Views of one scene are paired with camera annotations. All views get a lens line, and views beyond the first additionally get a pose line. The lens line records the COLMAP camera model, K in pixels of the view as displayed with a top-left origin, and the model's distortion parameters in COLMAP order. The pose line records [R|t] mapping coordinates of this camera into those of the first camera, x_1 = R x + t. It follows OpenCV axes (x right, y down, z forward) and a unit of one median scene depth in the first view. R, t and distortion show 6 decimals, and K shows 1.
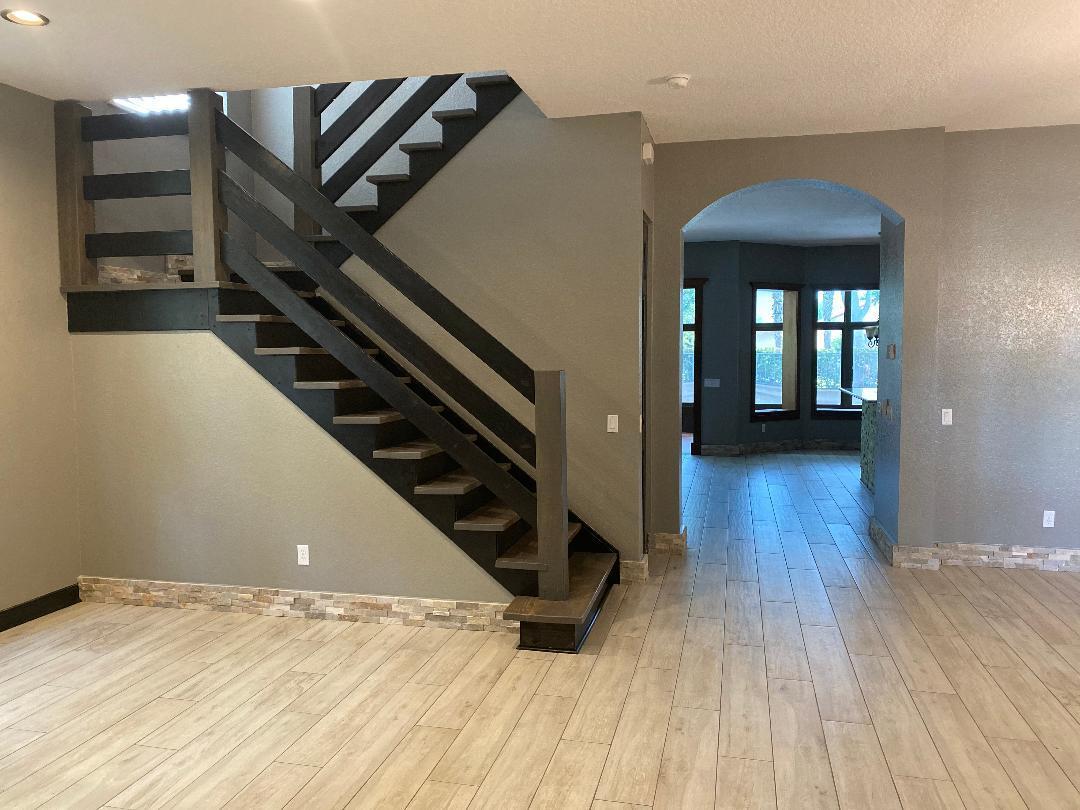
lens RADIAL K [[823.6, 0, 541.4], [0, 823.6, 392.2], [0, 0, 1]] dist [0.070016, -0.097695]
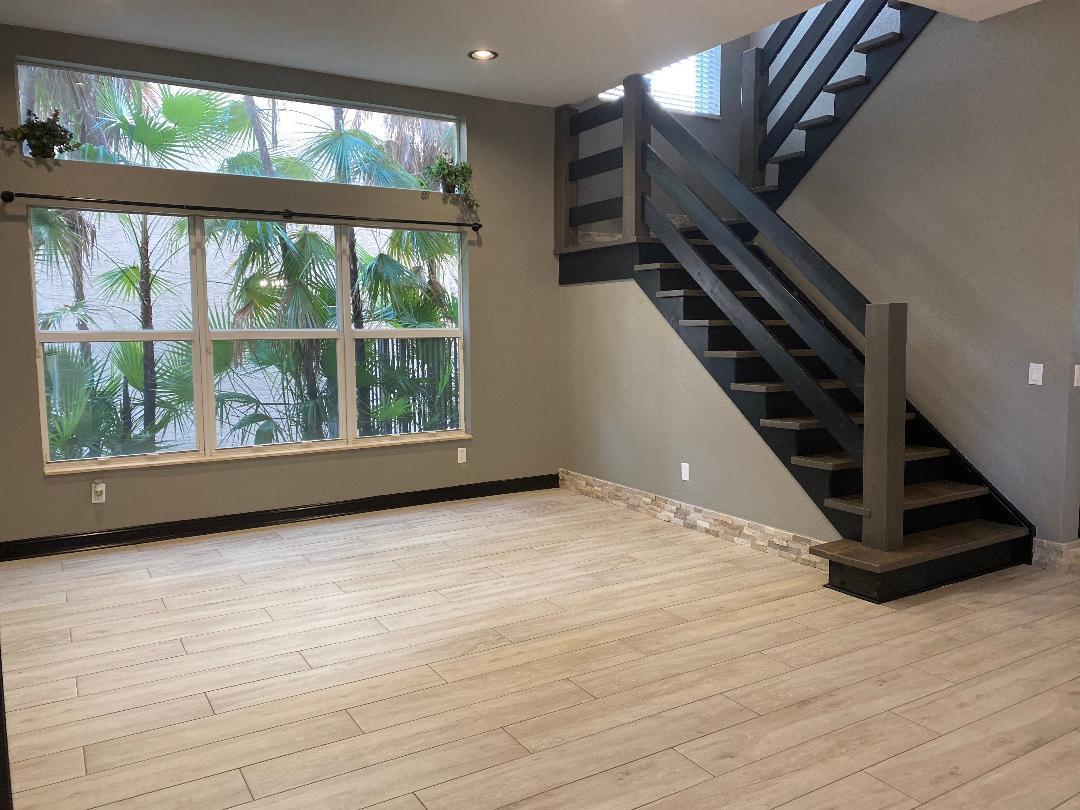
lens RADIAL K [[817.1, 0, 540.0], [0, 817.1, 405.0], [0, 0, 1]] dist [0.004617, 0.000833]
pose [[0.700617, 0.072337, -0.709862, 0.379652], [-0.035907, 0.997162, 0.066175, 0.037358], [0.712634, -0.020874, 0.701226, 0.068679]]
